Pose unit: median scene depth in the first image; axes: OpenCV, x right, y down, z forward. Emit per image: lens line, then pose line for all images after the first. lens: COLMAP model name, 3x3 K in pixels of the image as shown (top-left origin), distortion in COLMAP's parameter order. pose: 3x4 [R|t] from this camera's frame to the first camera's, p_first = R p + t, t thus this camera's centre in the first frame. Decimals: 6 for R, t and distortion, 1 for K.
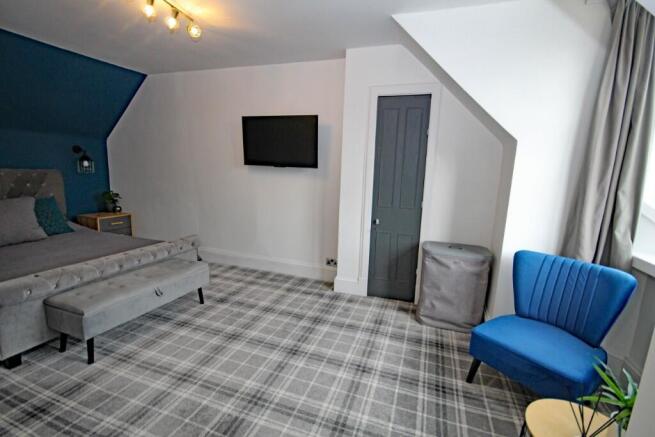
lens RADIAL K [[302.8, 0, 335.8], [0, 302.8, 218.3], [0, 0, 1]] dist [-0.000640, -0.003536]
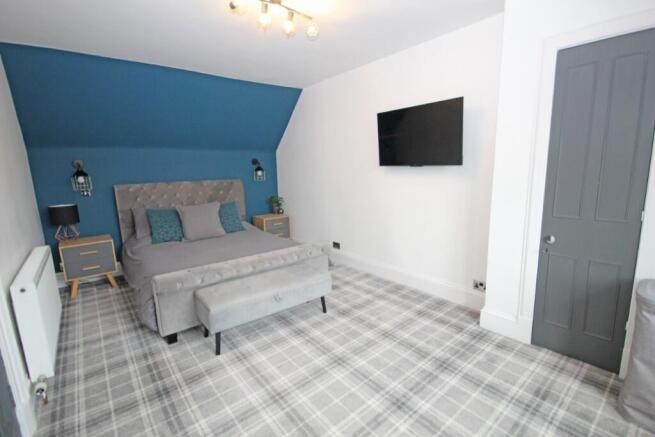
lens RADIAL K [[302.8, 0, 333.6], [0, 302.8, 218.0], [0, 0, 1]] dist [-0.000640, -0.003536]
pose [[0.850879, 0.027421, -0.524645, 0.090611], [-0.027834, 0.999587, 0.007103, -0.030926], [0.524624, 0.008559, 0.851291, 0.201447]]
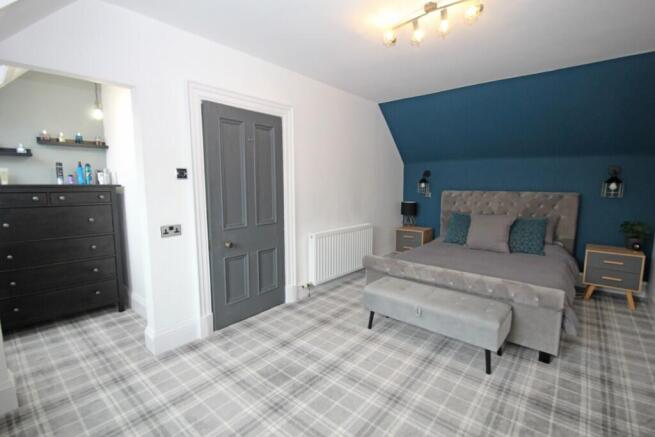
lens RADIAL K [[302.8, 0, 329.6], [0, 302.8, 216.2], [0, 0, 1]] dist [-0.000640, -0.003536]
pose [[-0.364866, 0.065562, -0.928749, 0.368149], [-0.165469, 0.977072, 0.133979, -0.126428], [0.916239, 0.202563, -0.345652, 0.896553]]
